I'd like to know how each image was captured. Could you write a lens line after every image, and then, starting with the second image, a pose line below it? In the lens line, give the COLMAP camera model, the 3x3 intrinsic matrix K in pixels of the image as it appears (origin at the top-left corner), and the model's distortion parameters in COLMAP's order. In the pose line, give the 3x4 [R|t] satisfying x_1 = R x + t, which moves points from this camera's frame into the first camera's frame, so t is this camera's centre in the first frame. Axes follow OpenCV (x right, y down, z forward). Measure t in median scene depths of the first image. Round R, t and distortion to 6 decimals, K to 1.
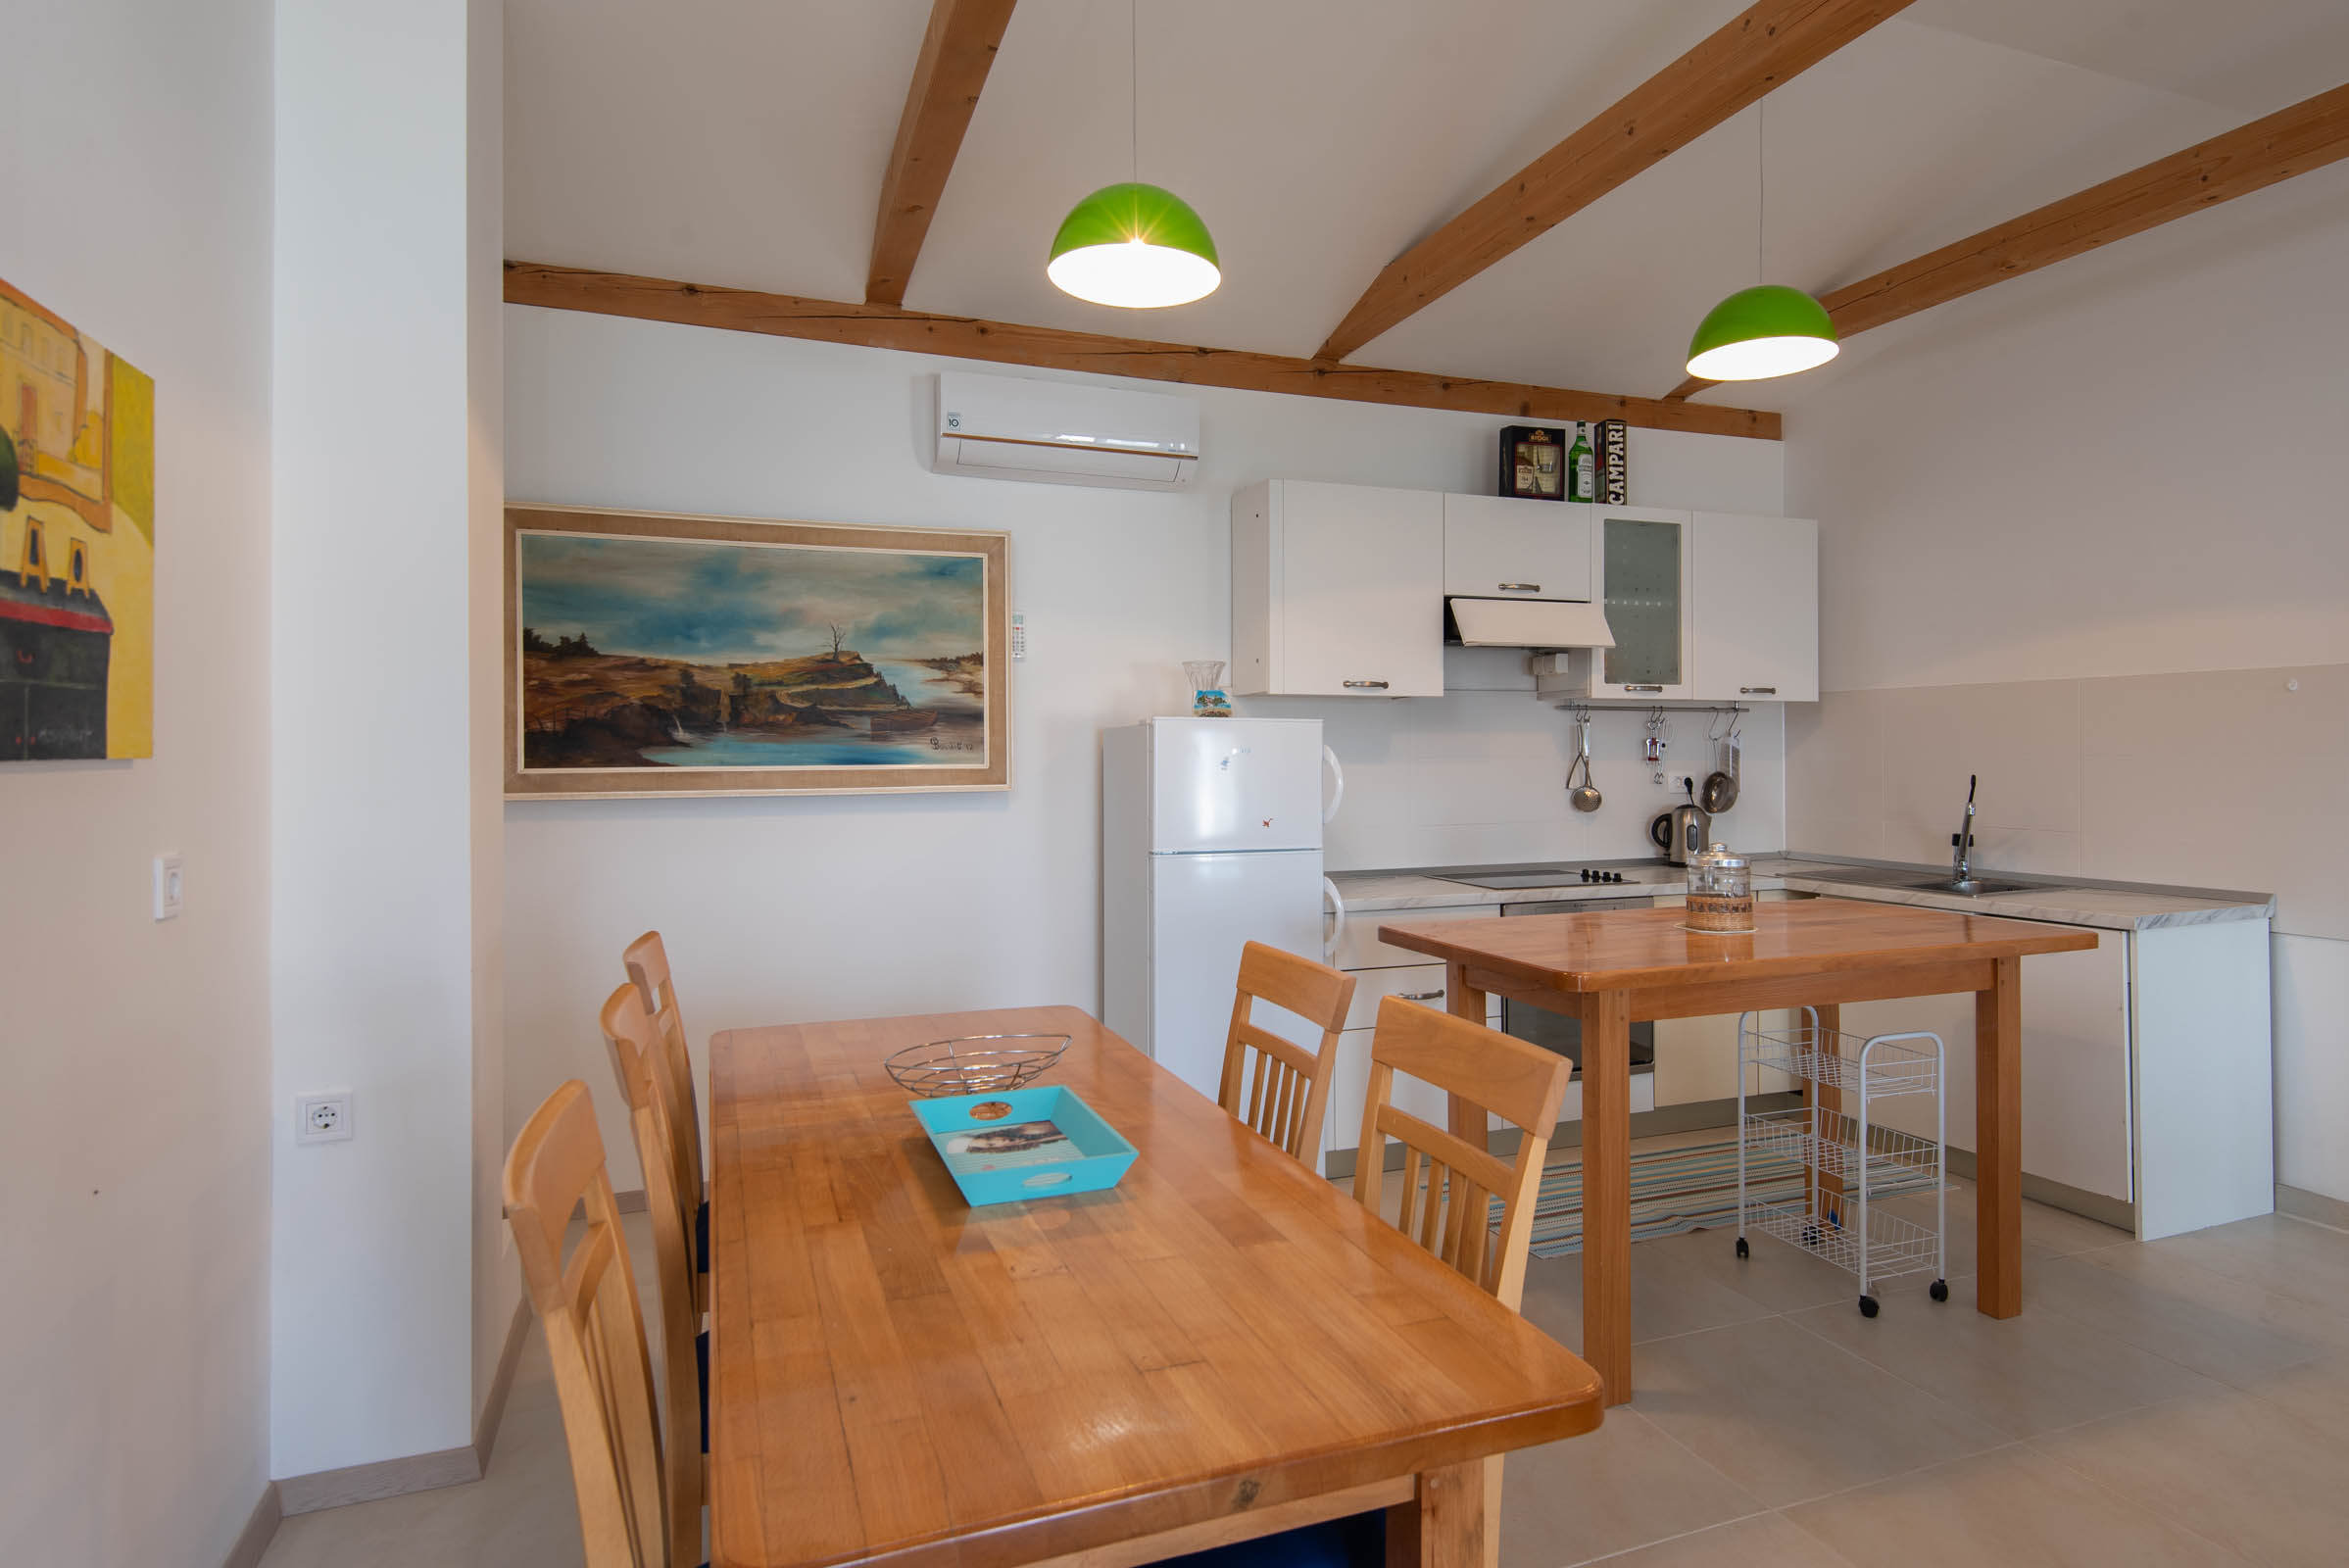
lens RADIAL K [[1356.3, 0, 1277.6], [0, 1356.3, 743.6], [0, 0, 1]] dist [0.054339, -0.008836]
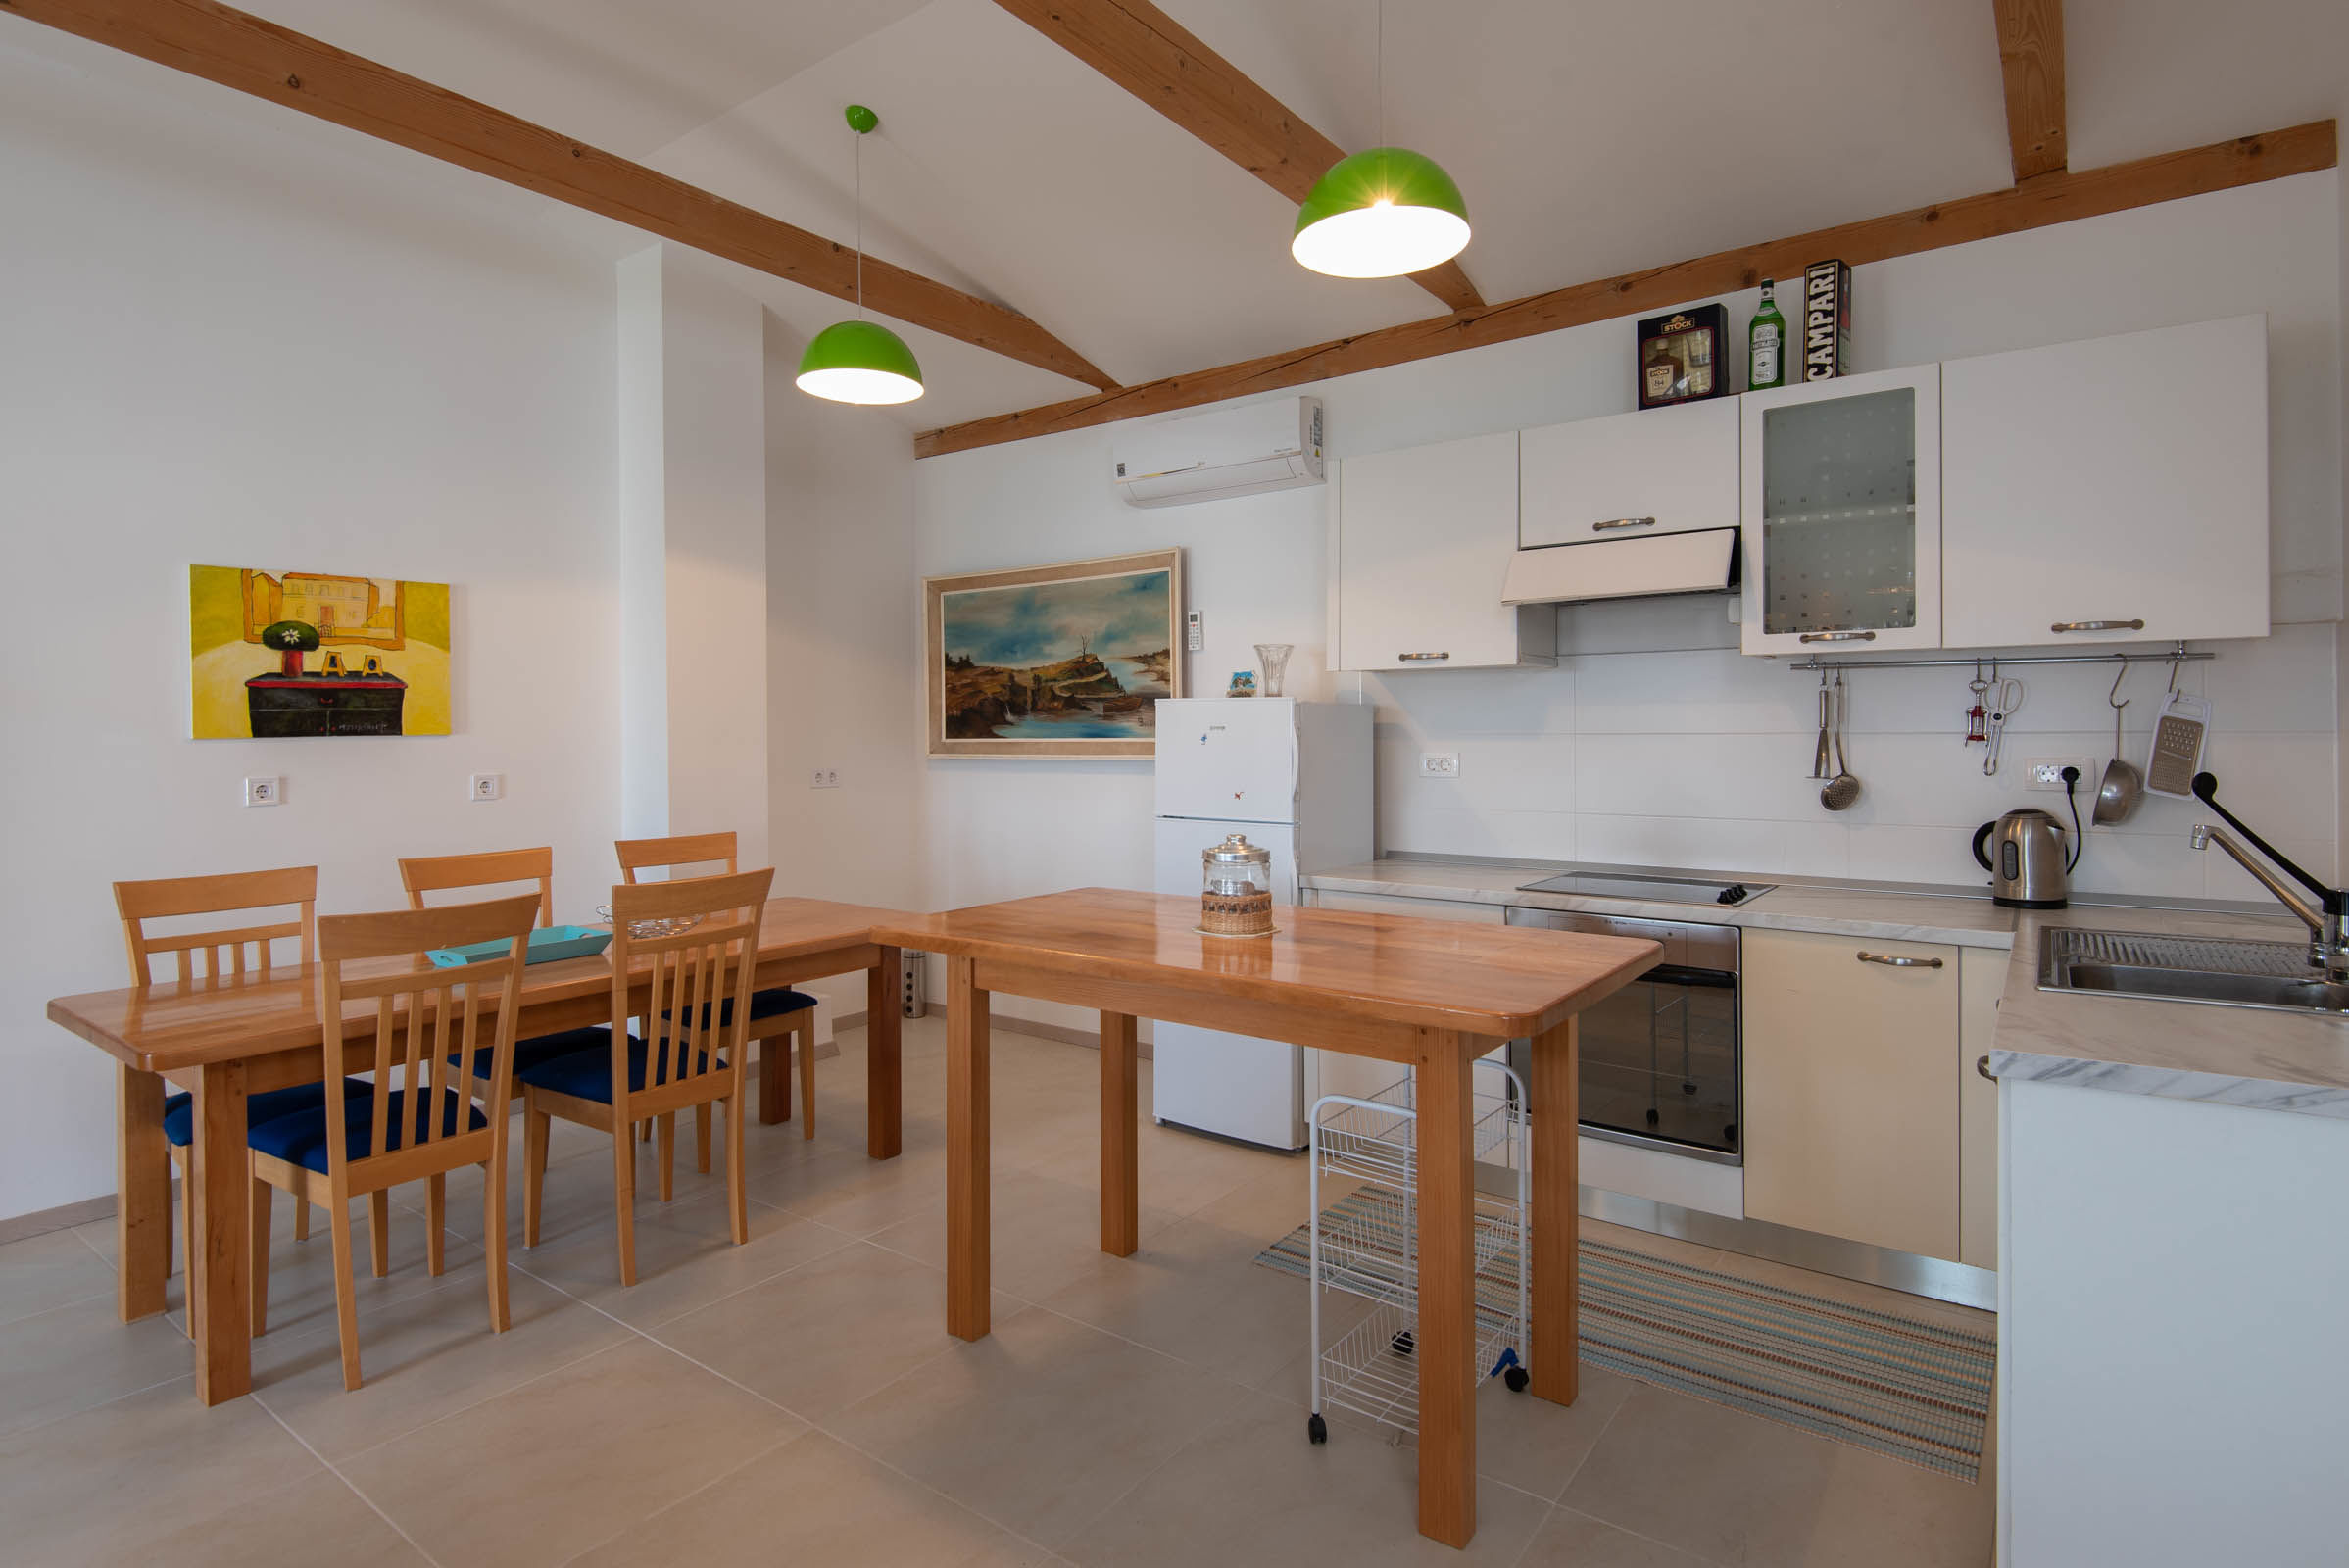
lens RADIAL K [[1218.2, 0, 1092.5], [0, 1218.2, 735.8], [0, 0, 1]] dist [-0.003385, -0.001557]
pose [[0.477875, 0.005838, -0.878409, 0.725082], [0.009348, 0.999887, 0.011731, -0.000855], [0.878378, -0.013817, 0.477767, 0.414791]]
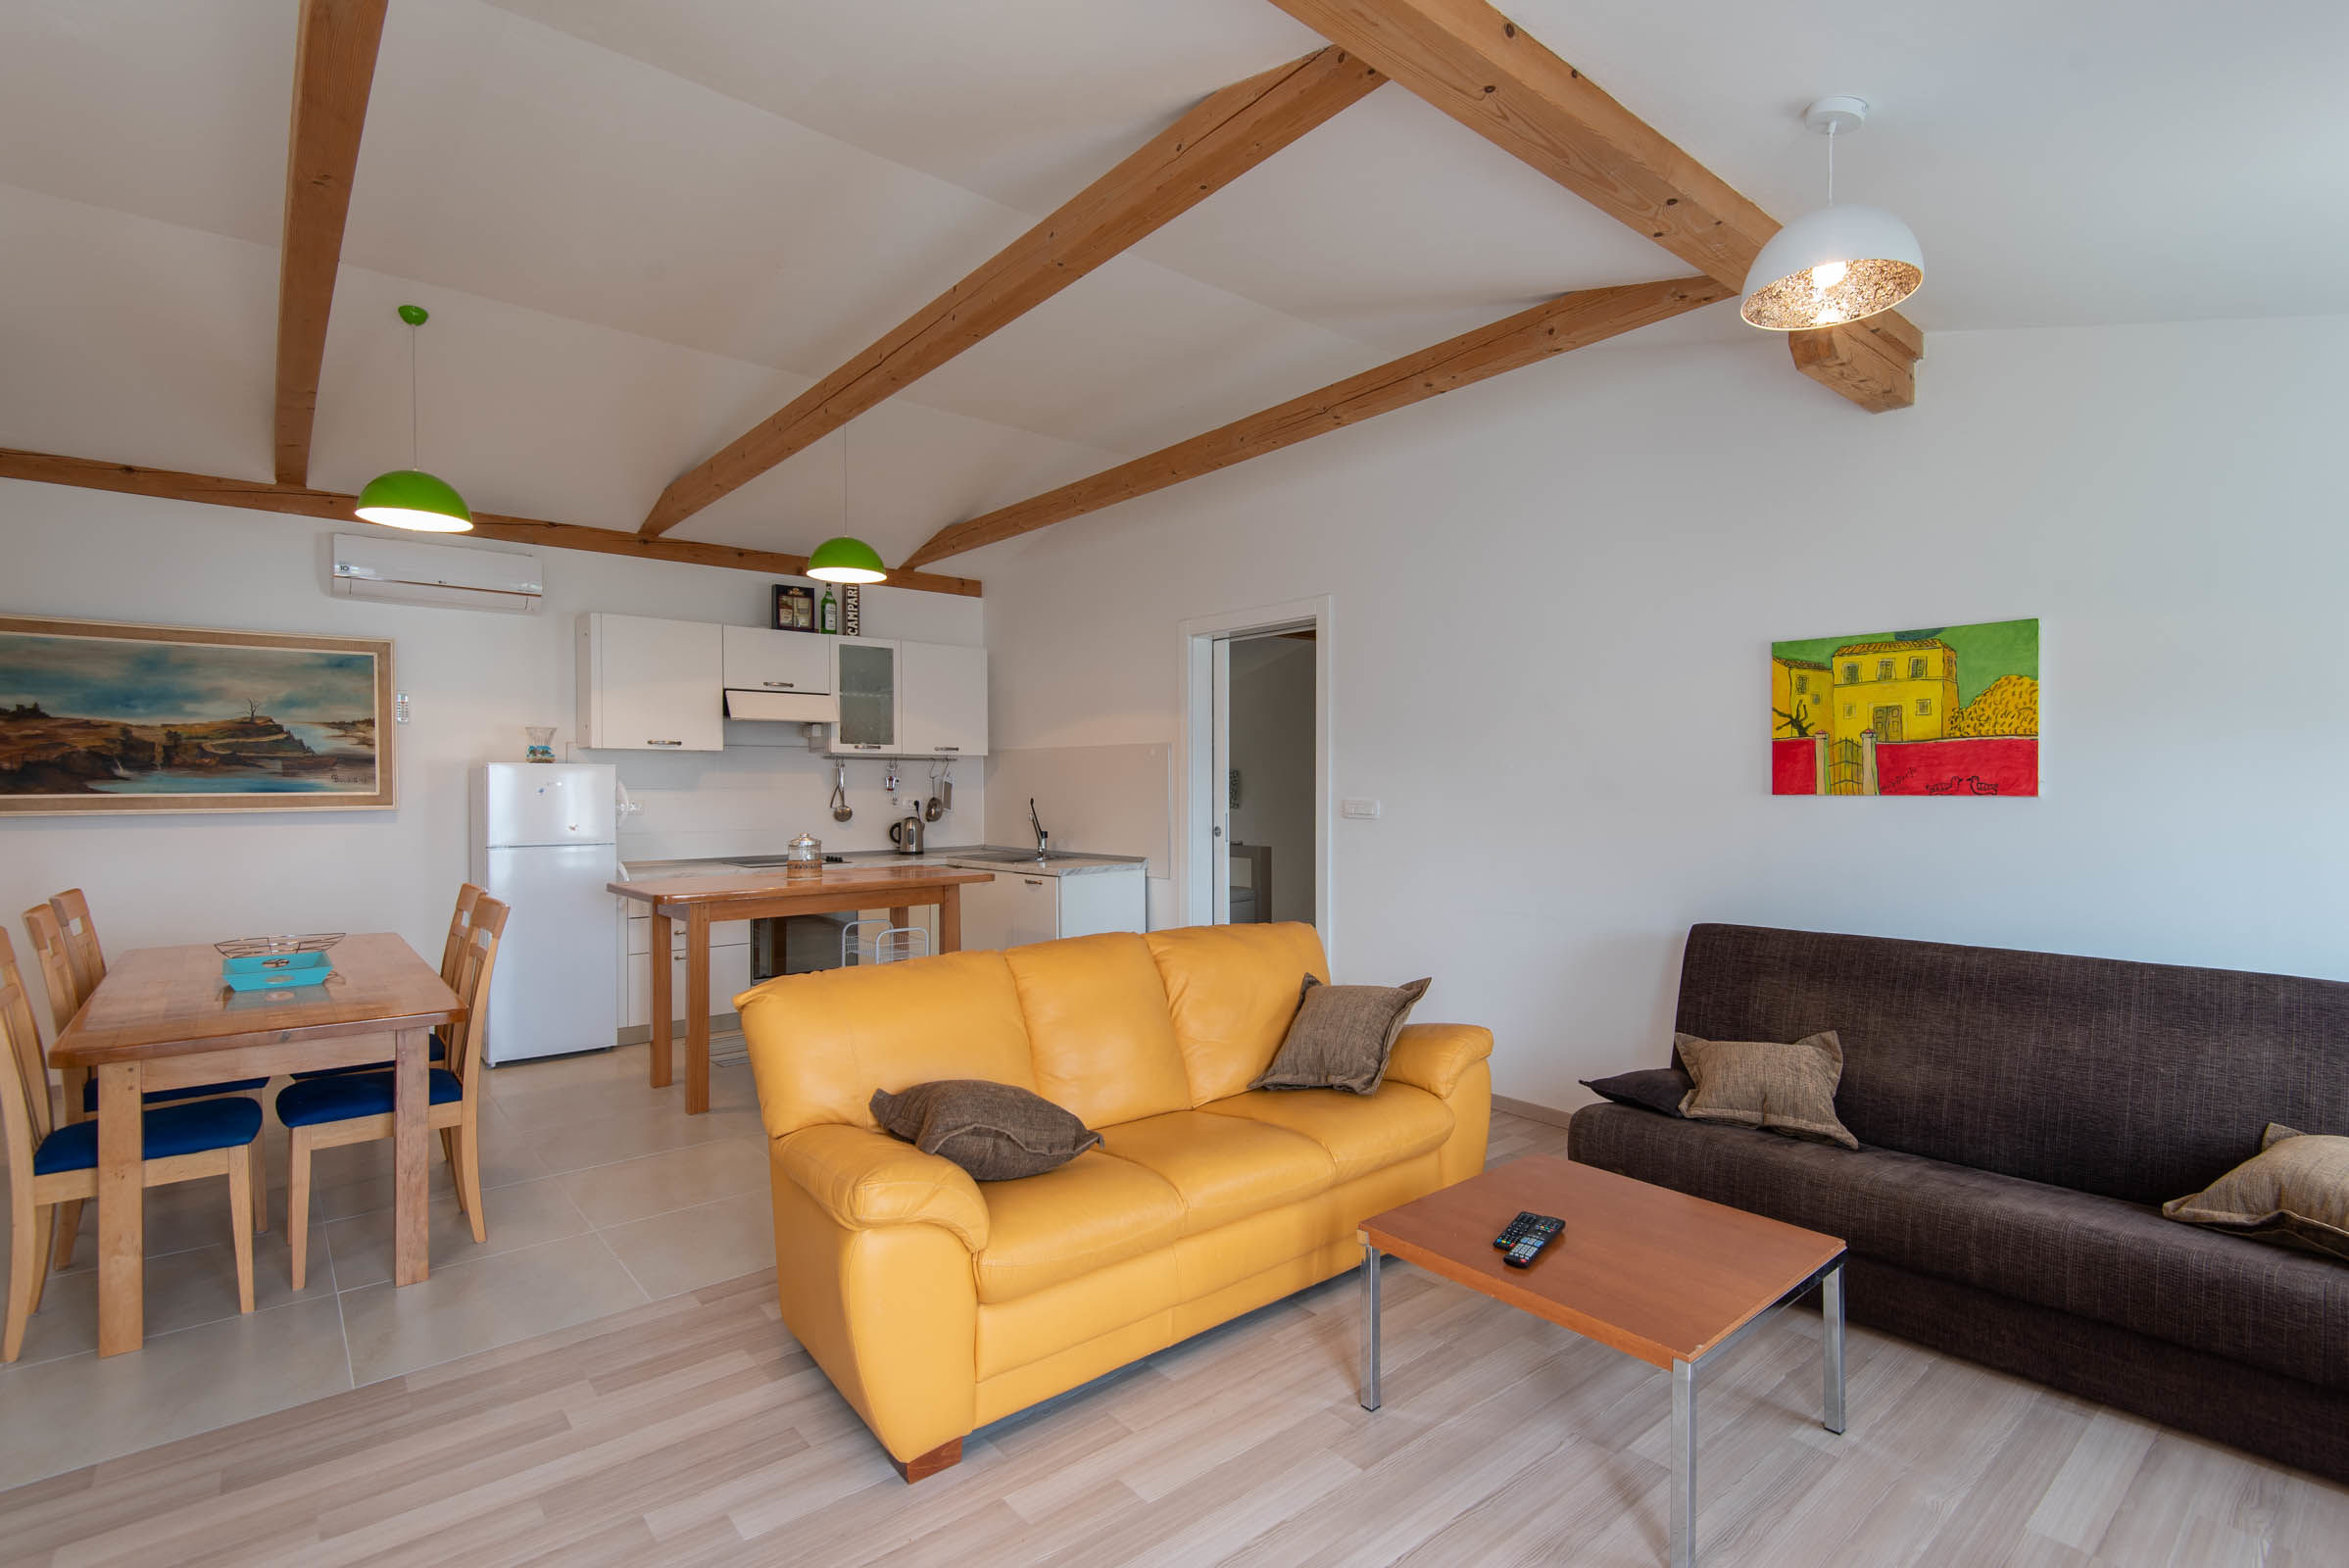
lens RADIAL K [[1101.9, 0, 1238.3], [0, 1101.9, 804.3], [0, 0, 1]] dist [0.005861, -0.005771]
pose [[0.946248, -0.003324, 0.323424, 0.298266], [-0.004253, 0.999733, 0.022718, -0.003368], [-0.323413, -0.022872, 0.945982, -0.479635]]
